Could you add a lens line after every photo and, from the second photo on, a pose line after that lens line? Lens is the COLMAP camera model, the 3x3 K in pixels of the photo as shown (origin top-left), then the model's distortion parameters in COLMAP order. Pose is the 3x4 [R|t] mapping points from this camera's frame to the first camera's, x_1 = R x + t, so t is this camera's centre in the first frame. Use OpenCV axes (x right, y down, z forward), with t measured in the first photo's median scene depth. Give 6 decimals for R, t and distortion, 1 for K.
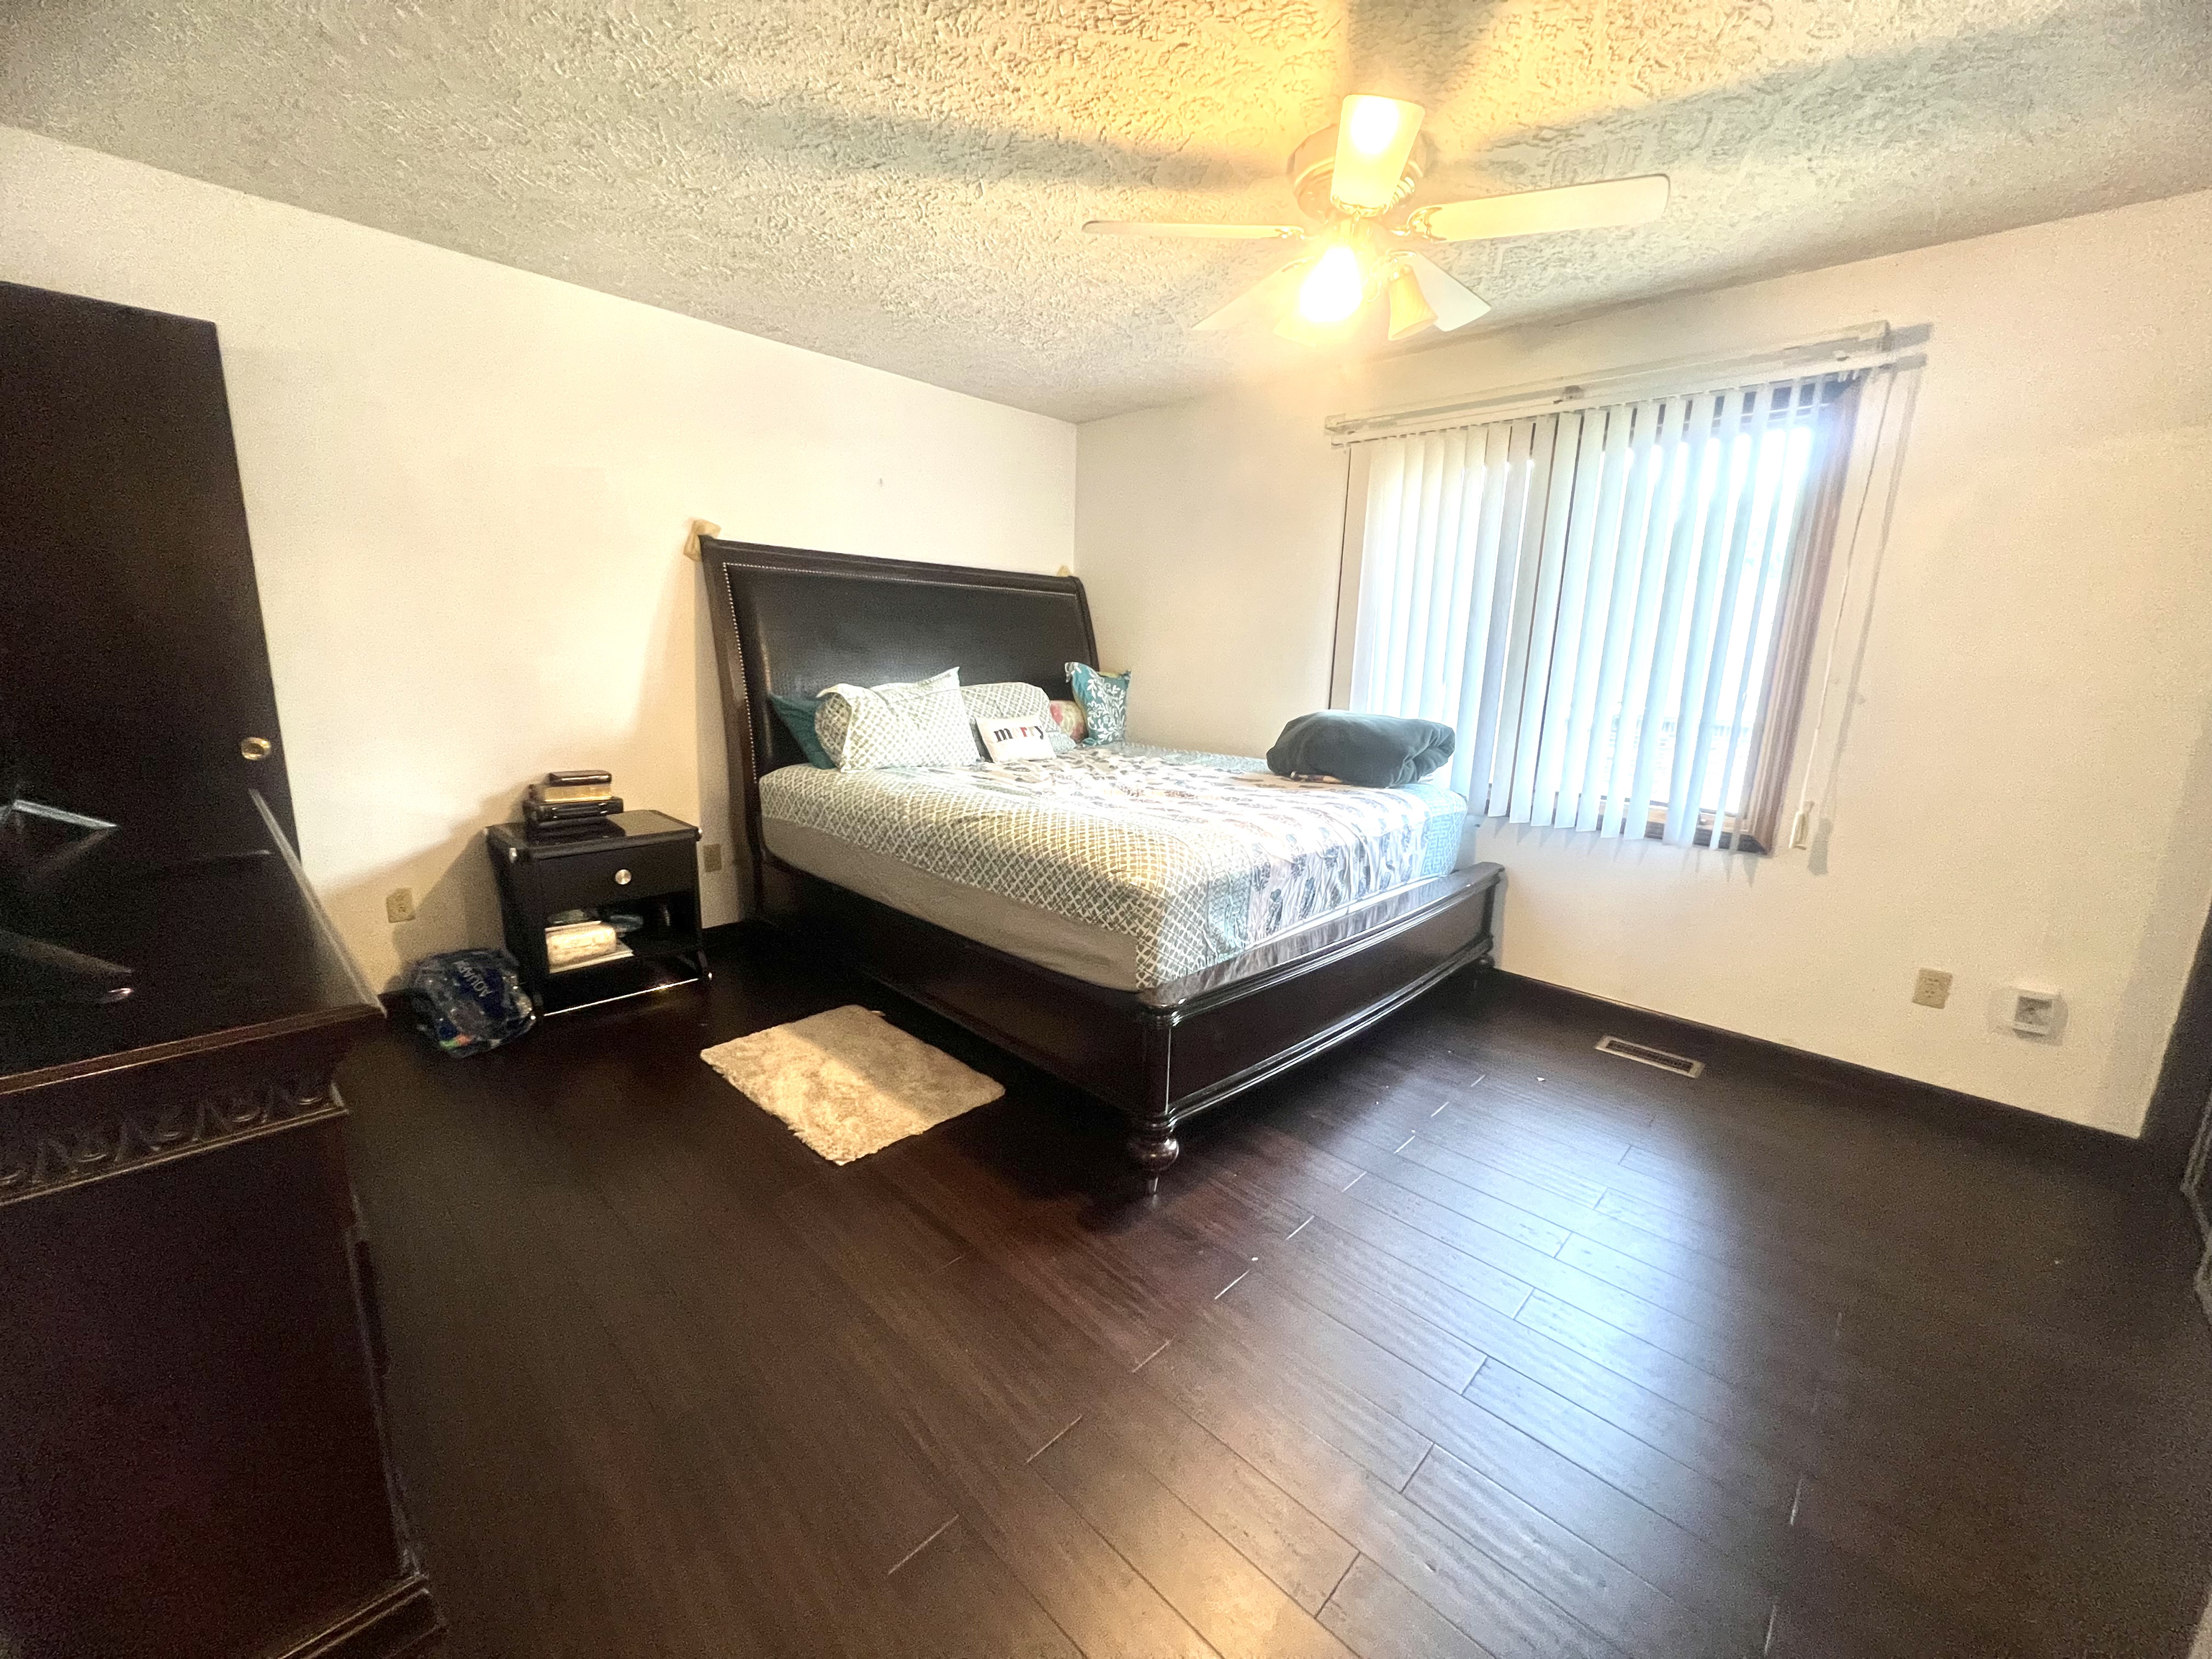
lens RADIAL K [[876.3, 0, 1105.3], [0, 876.3, 832.1], [0, 0, 1]] dist [-0.001815, -0.000192]
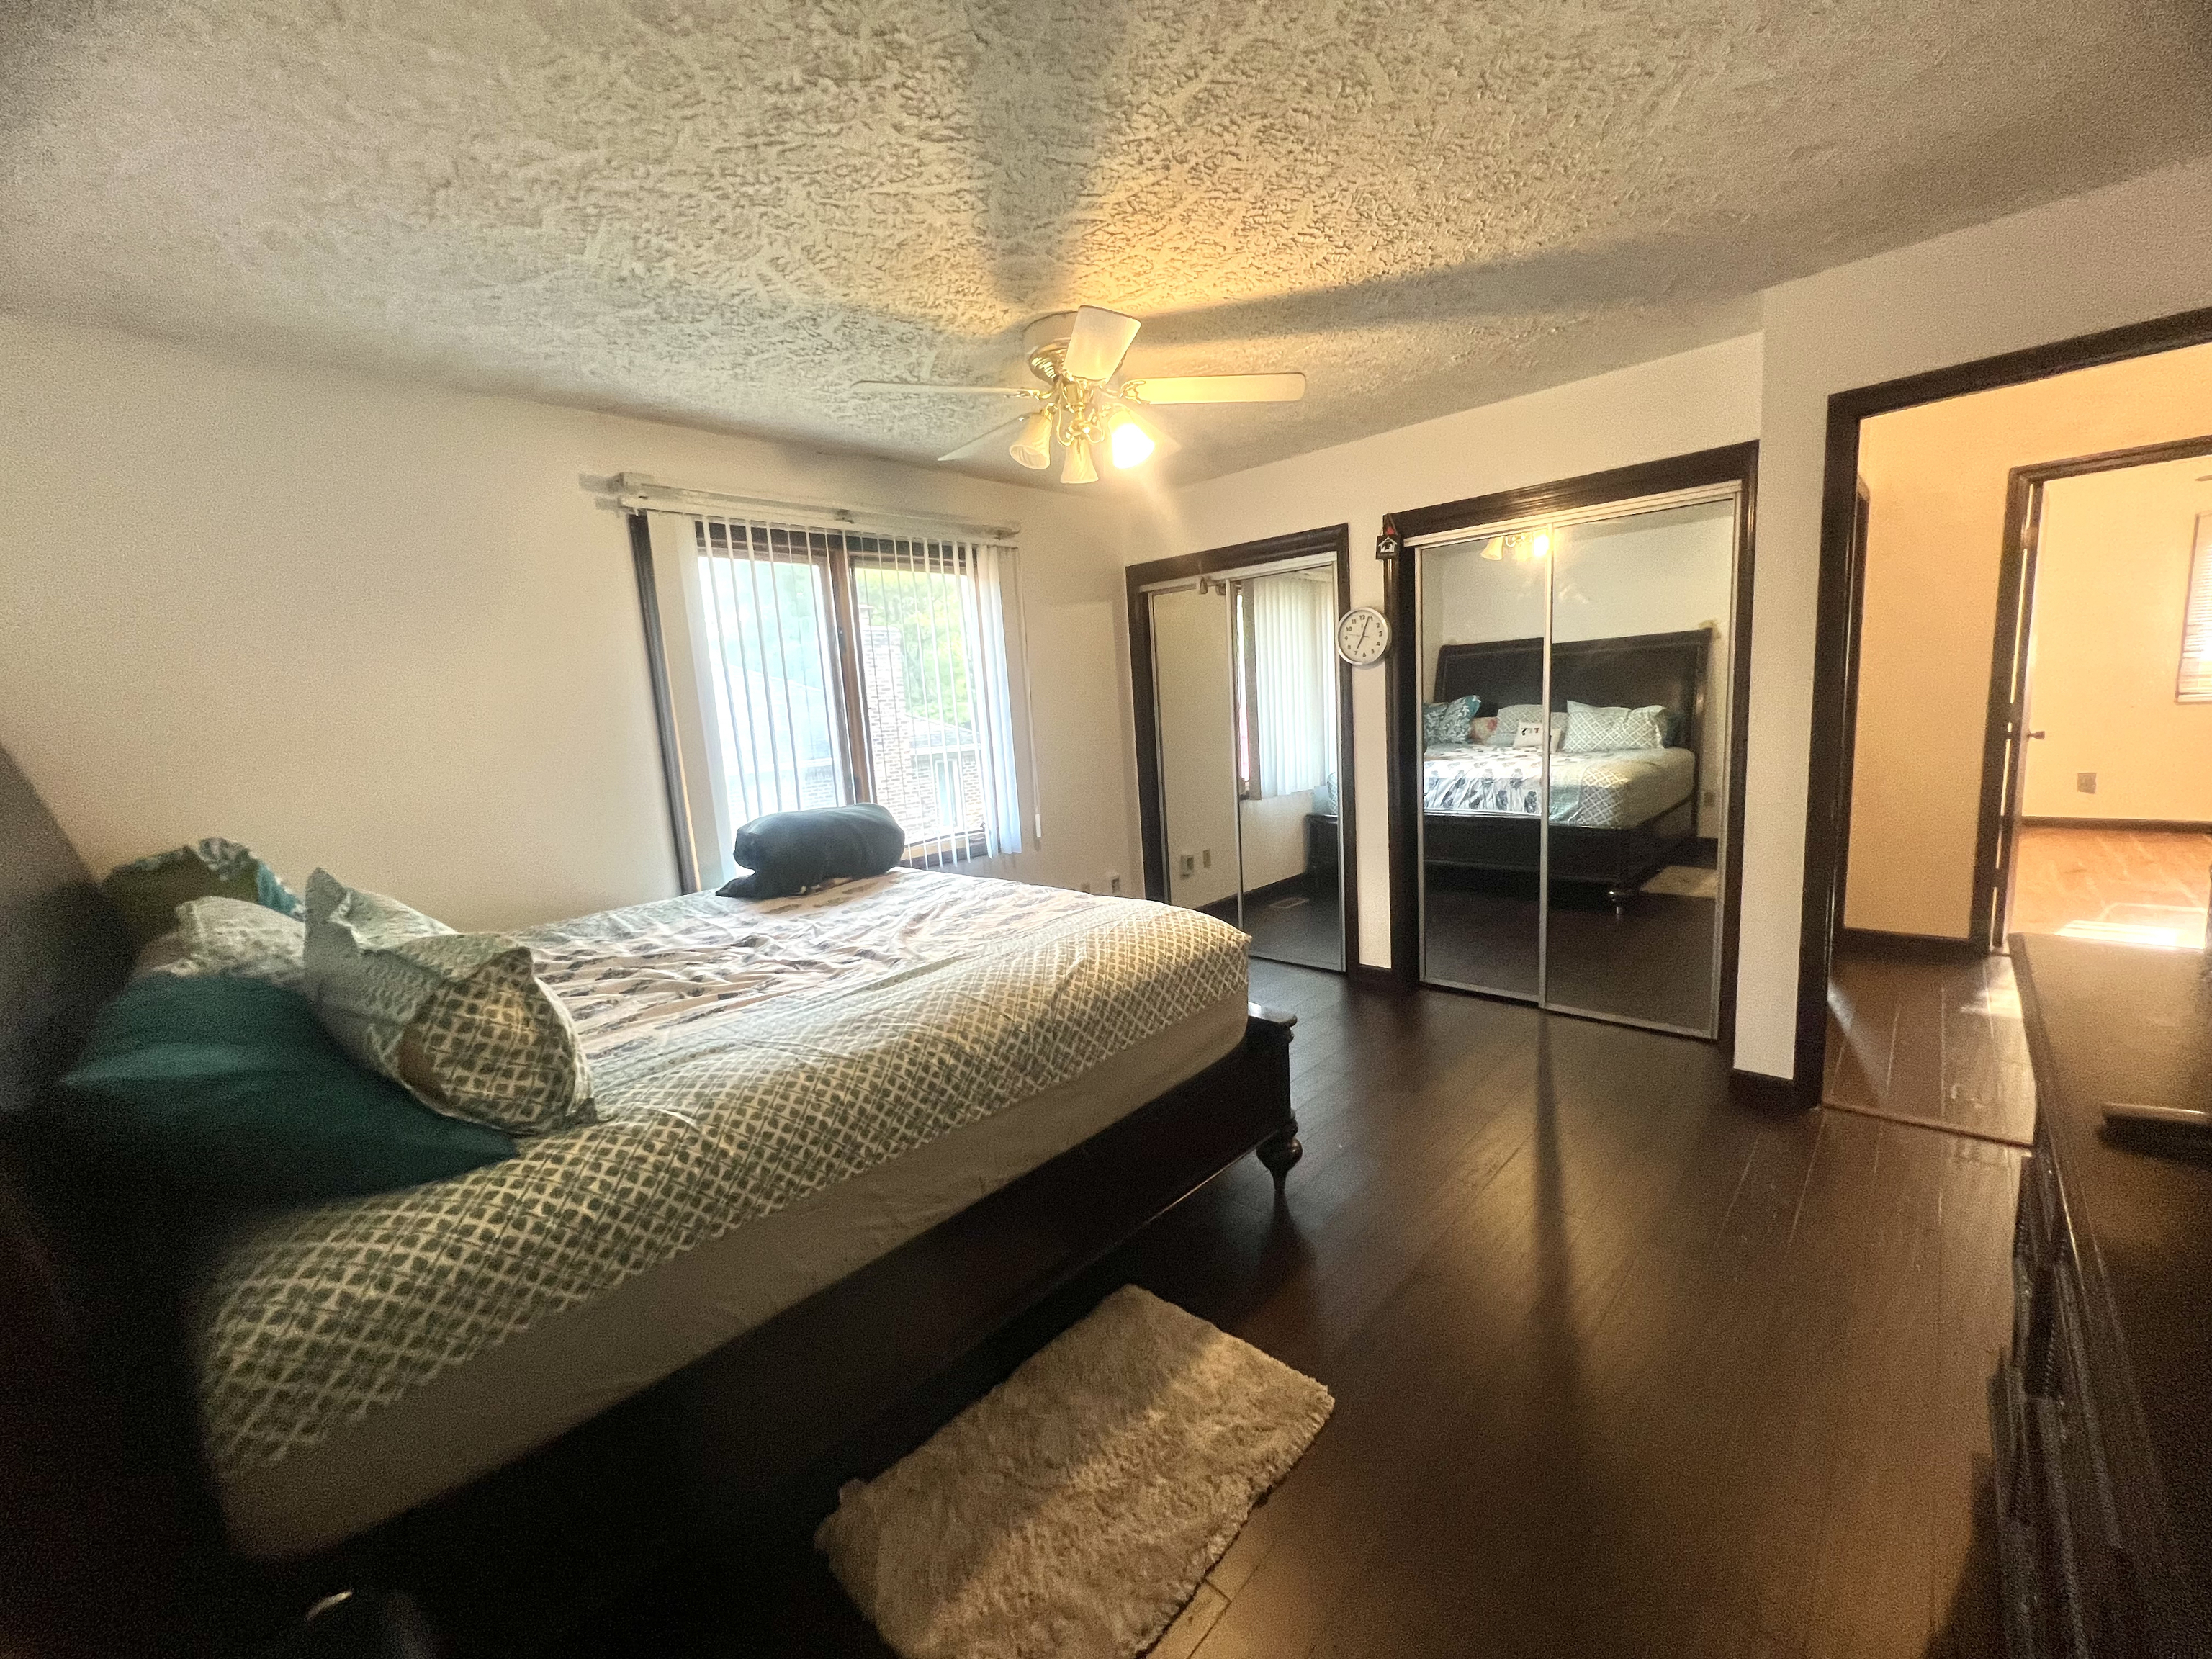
lens RADIAL K [[876.3, 0, 1104.1], [0, 876.3, 832.3], [0, 0, 1]] dist [-0.001815, -0.000192]
pose [[-0.022607, -0.178596, 0.983663, -0.795152], [0.271267, 0.945906, 0.177976, -0.240874], [-0.962239, 0.270859, 0.027063, 0.840246]]
